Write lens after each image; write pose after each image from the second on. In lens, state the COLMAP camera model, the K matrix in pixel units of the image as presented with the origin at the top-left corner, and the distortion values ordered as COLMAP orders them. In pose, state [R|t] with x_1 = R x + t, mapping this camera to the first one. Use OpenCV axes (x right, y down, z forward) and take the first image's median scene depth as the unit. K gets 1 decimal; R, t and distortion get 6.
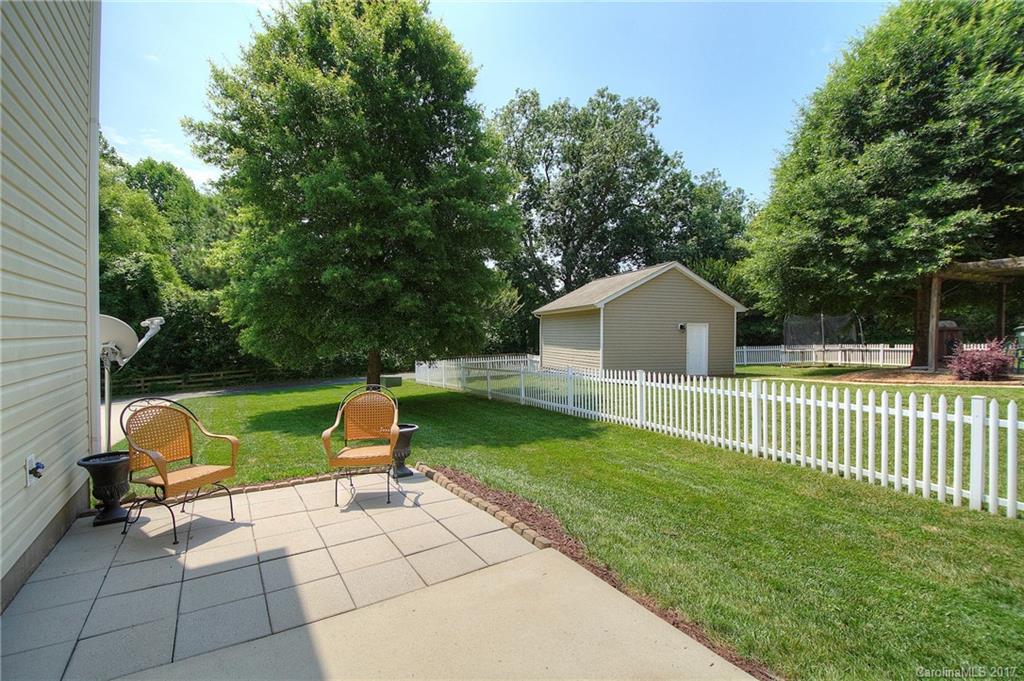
lens RADIAL K [[443.2, 0, 518.1], [0, 443.2, 340.0], [0, 0, 1]] dist [-0.000229, -0.000096]
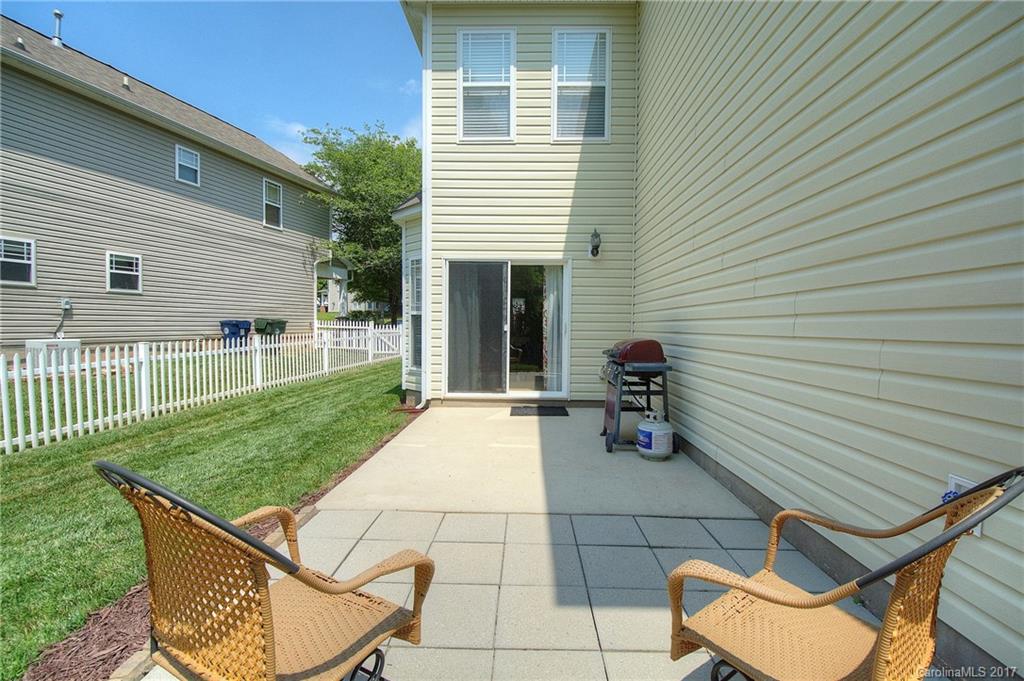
lens RADIAL K [[443.2, 0, 518.1], [0, 443.2, 340.0], [0, 0, 1]] dist [-0.000229, -0.000096]
pose [[-0.814432, -0.050583, 0.578050, -0.744788], [-0.019441, 0.998013, 0.059941, 0.006906], [-0.579933, 0.037581, -0.813797, 1.369845]]
